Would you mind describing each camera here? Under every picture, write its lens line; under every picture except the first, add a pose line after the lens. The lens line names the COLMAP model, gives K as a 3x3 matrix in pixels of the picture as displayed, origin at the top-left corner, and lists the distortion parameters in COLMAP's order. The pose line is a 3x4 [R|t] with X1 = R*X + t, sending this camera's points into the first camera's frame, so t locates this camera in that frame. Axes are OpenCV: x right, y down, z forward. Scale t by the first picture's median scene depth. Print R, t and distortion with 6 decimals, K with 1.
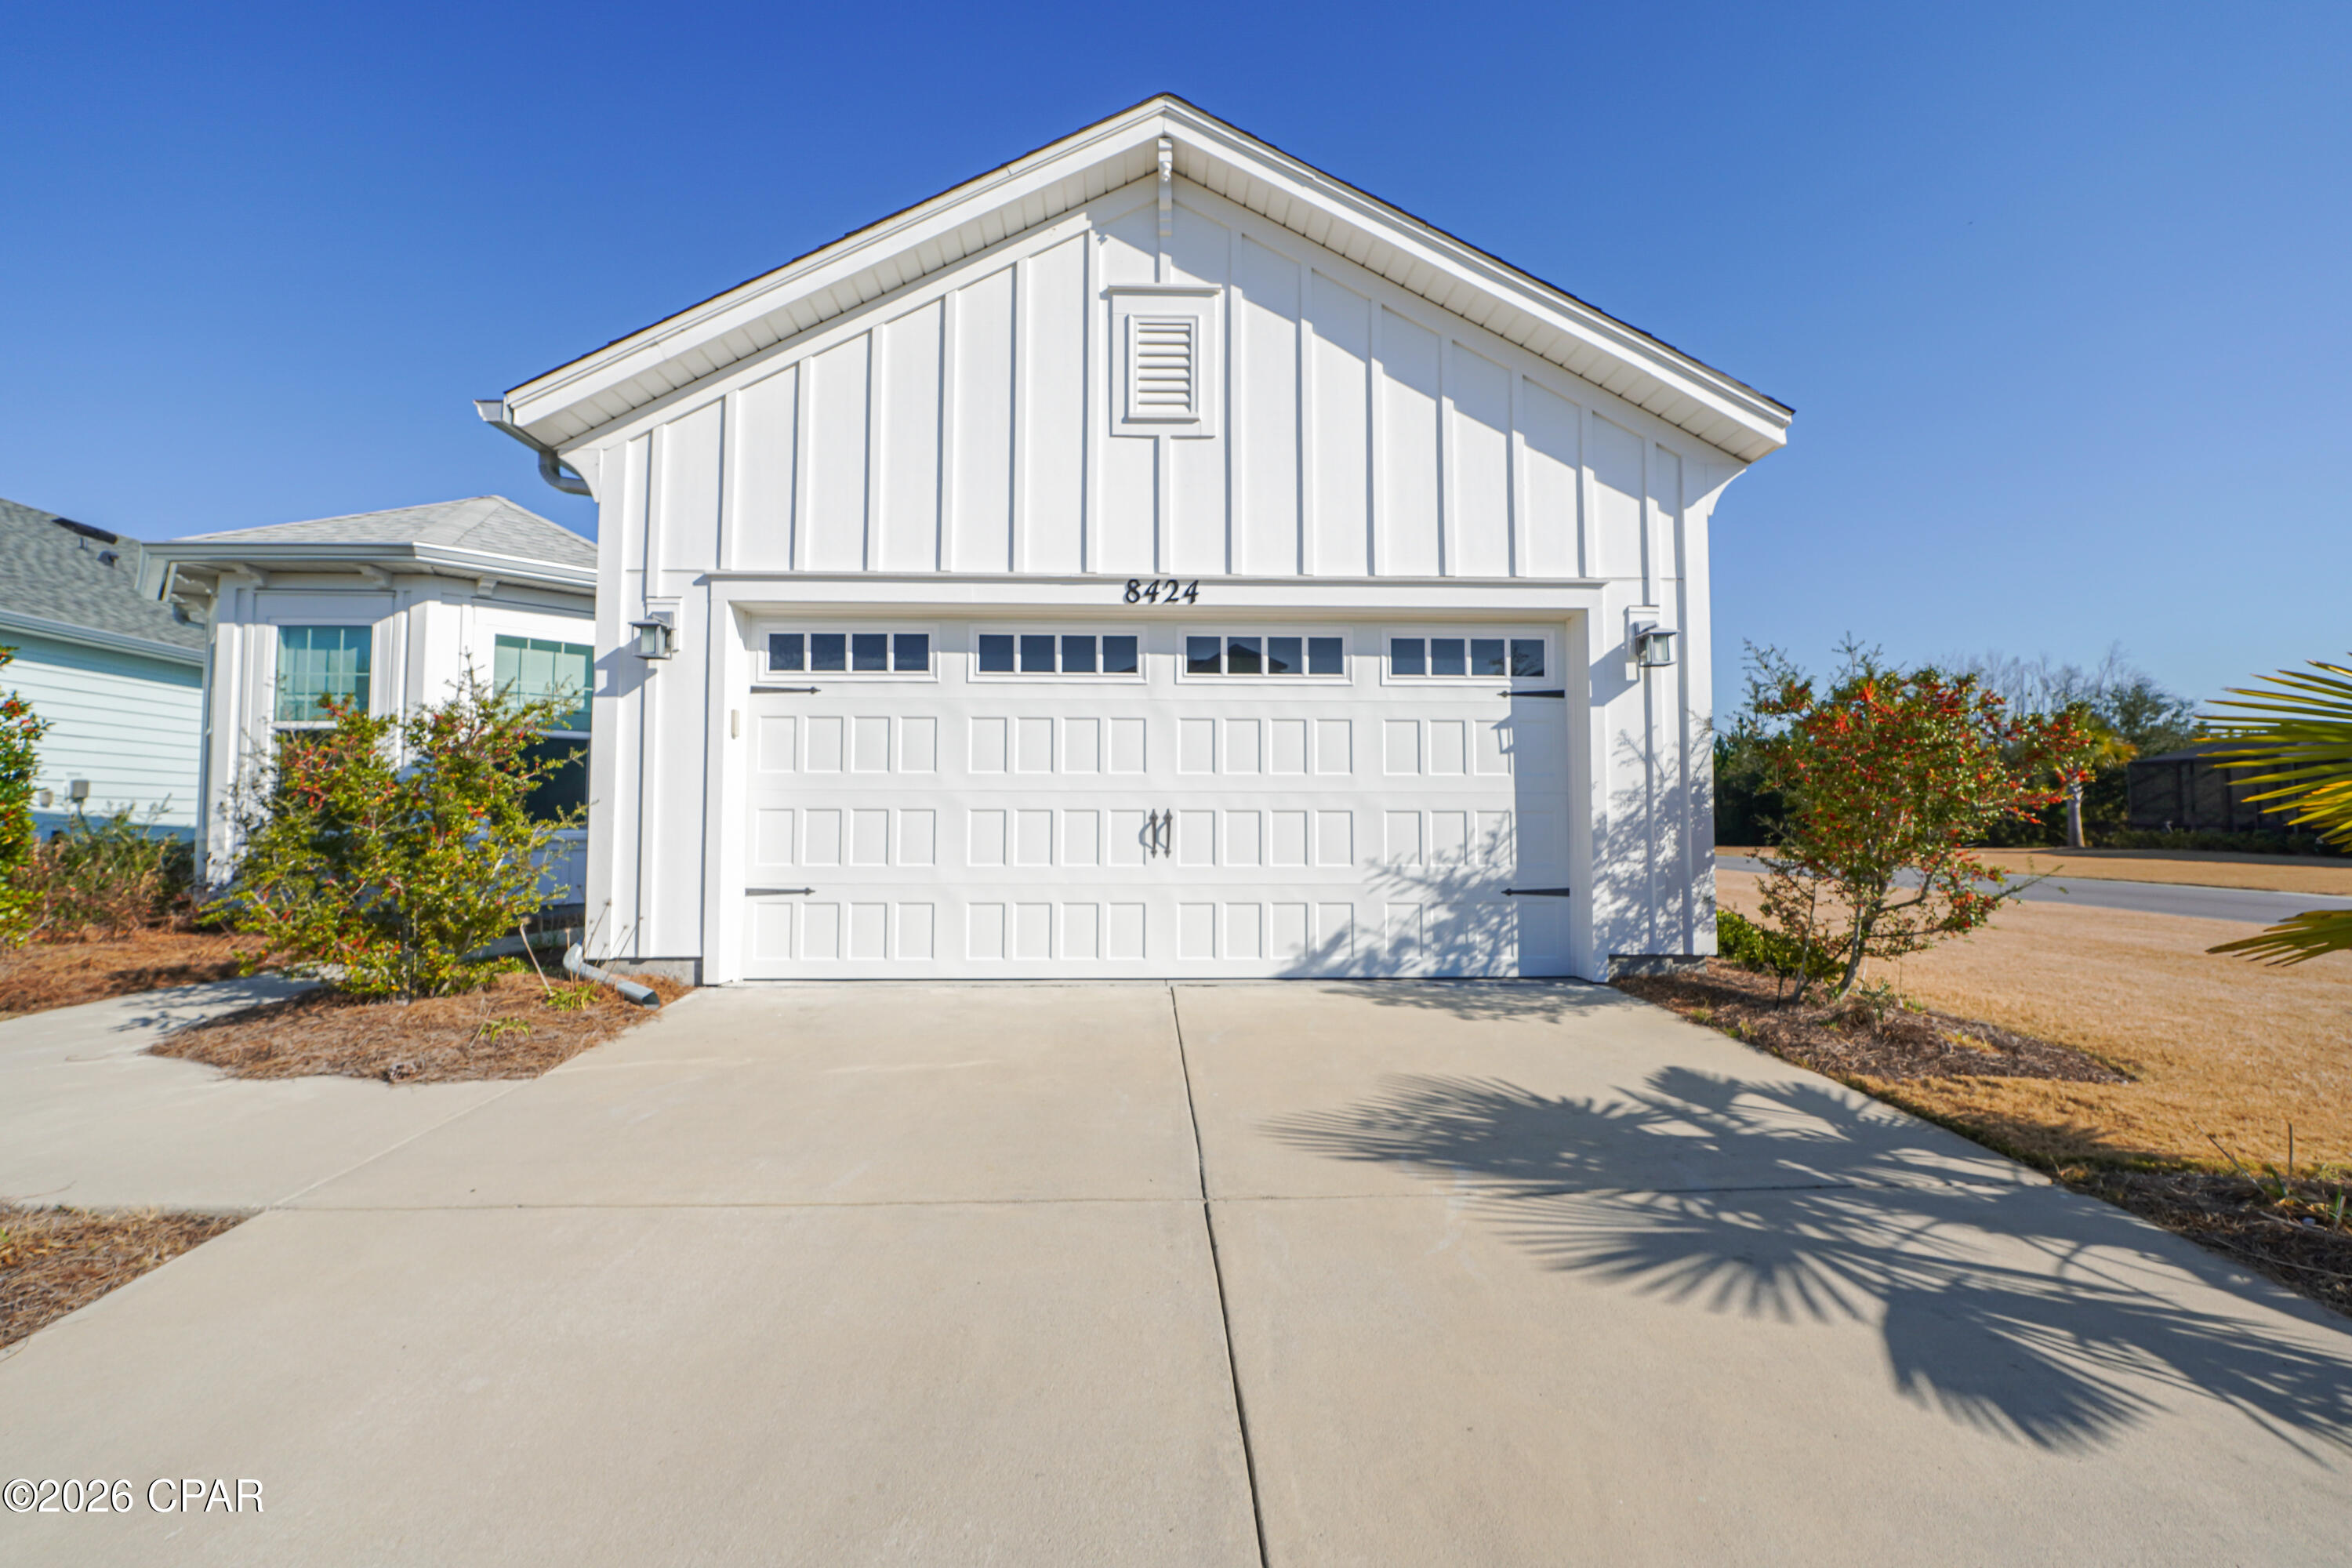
lens RADIAL K [[1041.8, 0, 1171.7], [0, 1041.8, 771.9], [0, 0, 1]] dist [-0.022808, 0.000053]
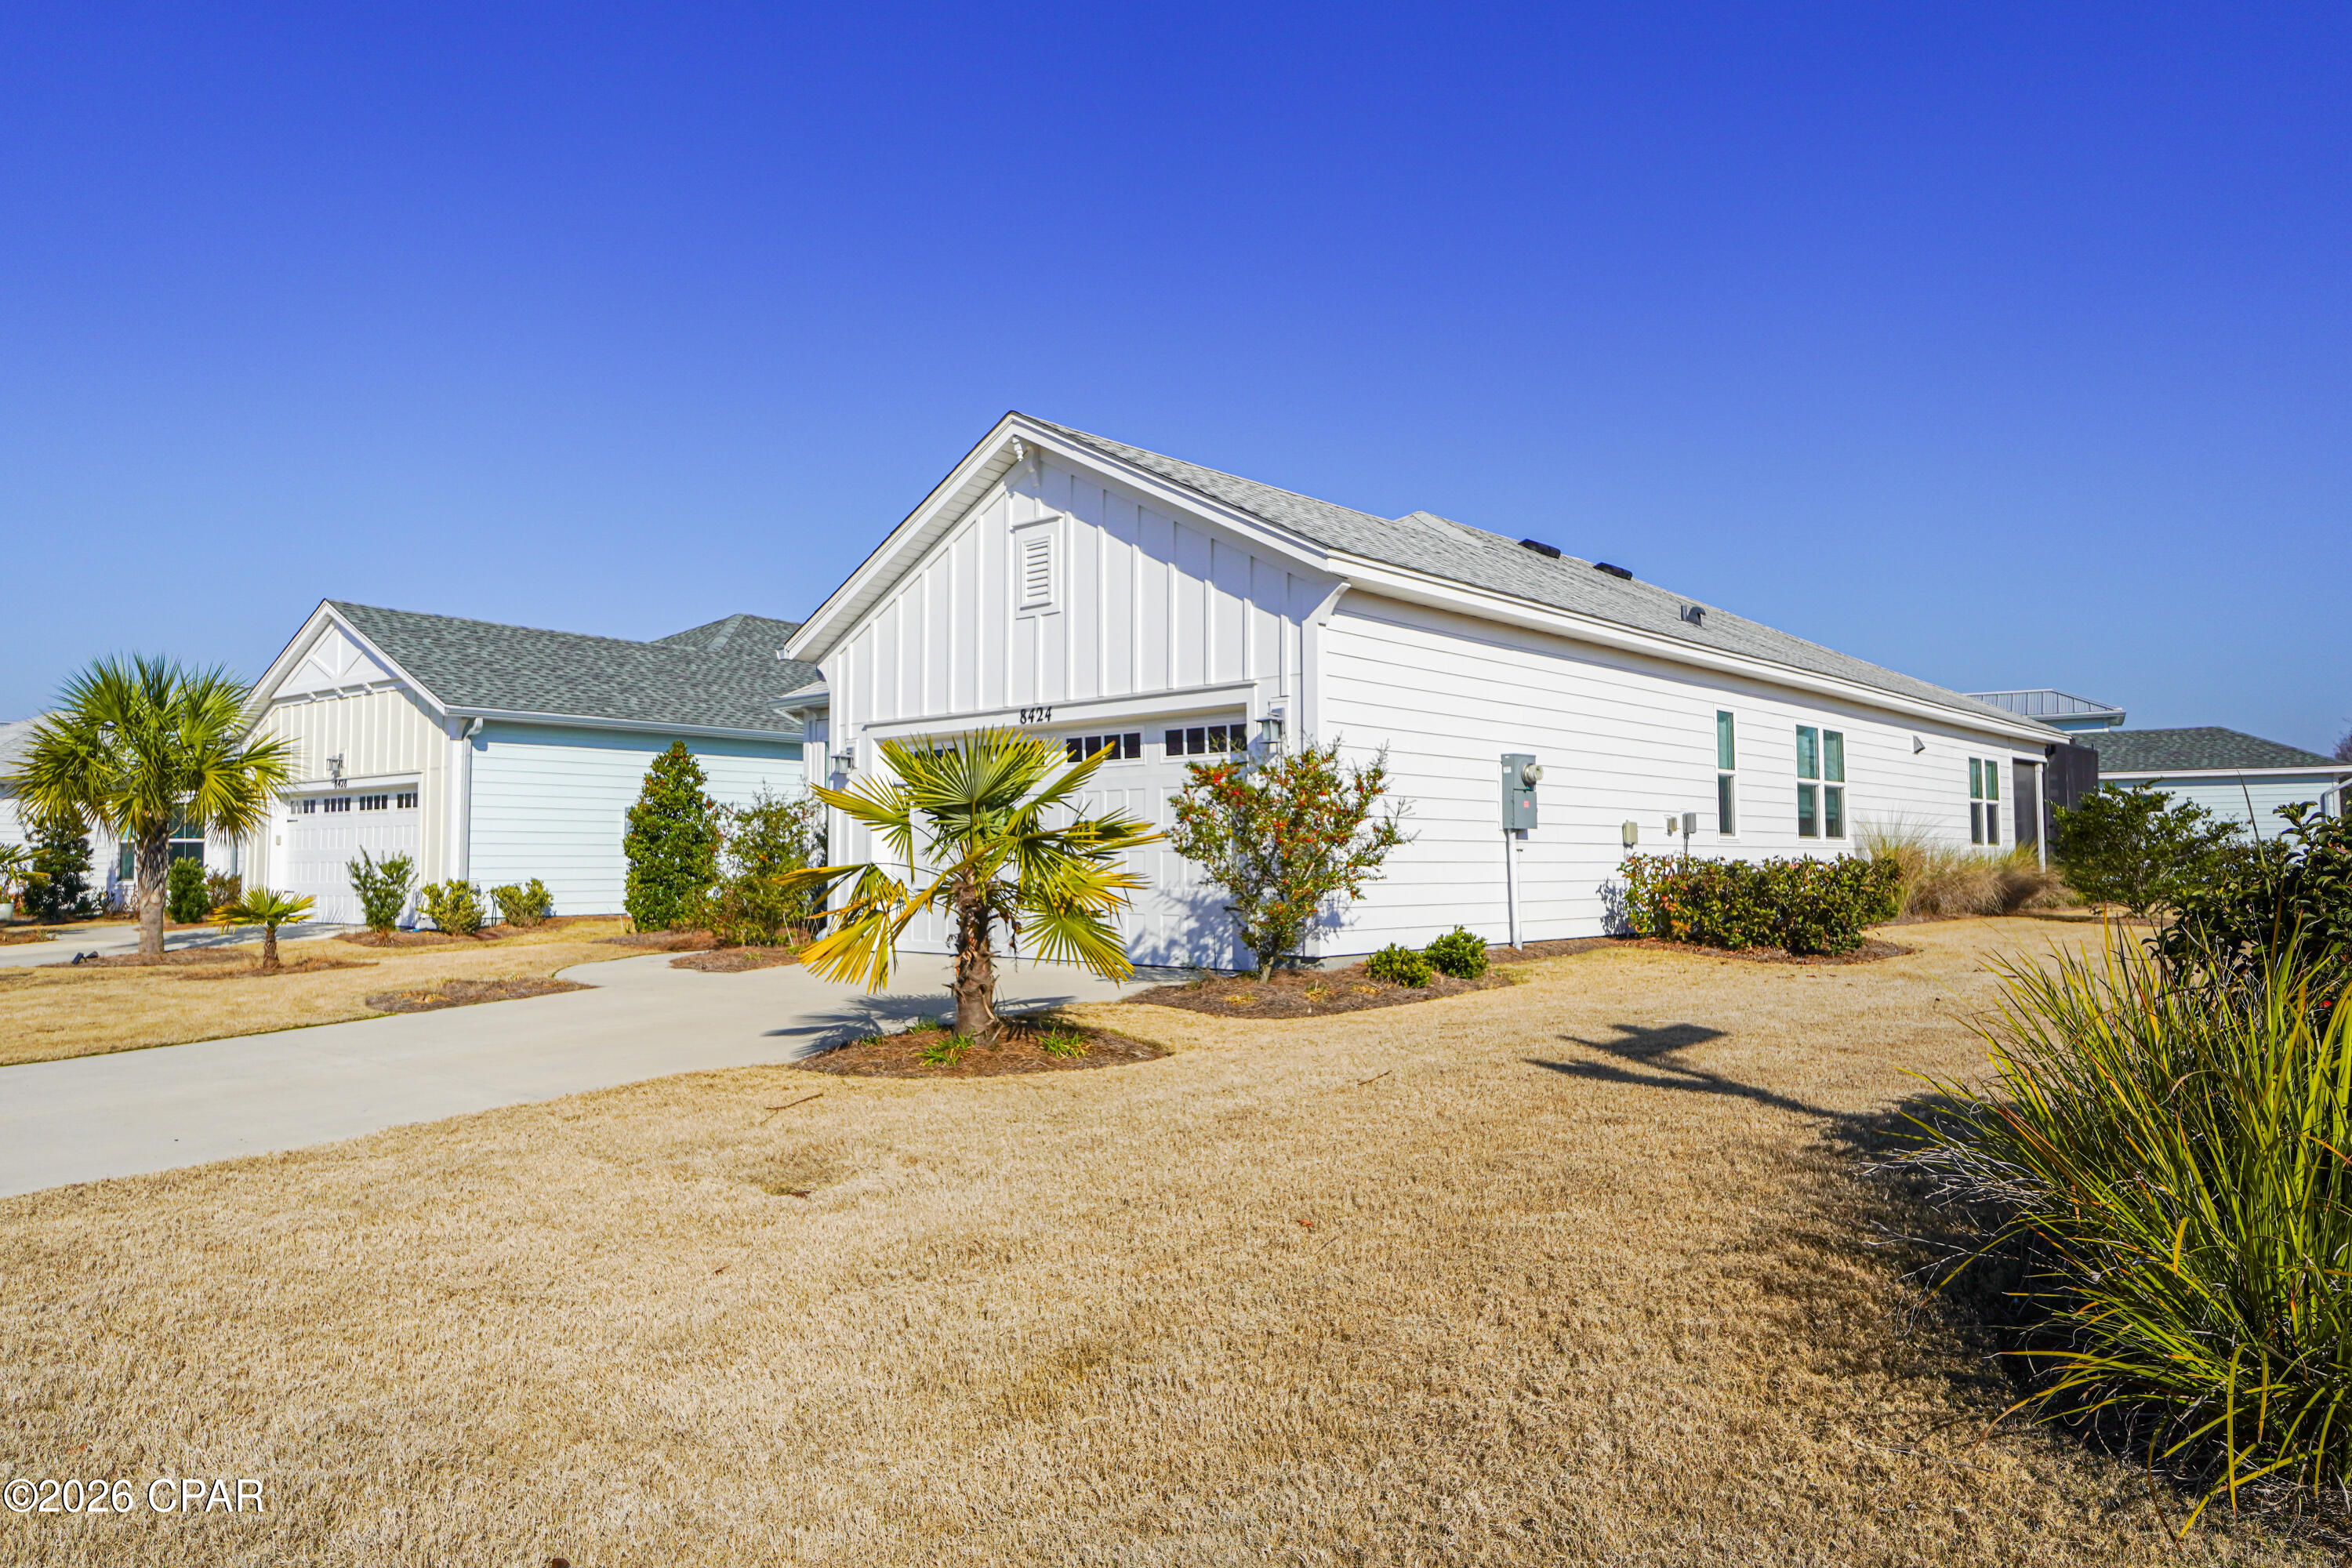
lens RADIAL K [[1550.9, 0, 1176.0], [0, 1550.9, 784.0], [0, 0, 1]] dist [-0.134748, 0.000008]
pose [[0.718914, -0.041439, -0.693863, 1.728210], [0.039756, 0.999039, -0.018473, -0.015505], [0.693961, -0.014304, 0.719870, -0.536979]]
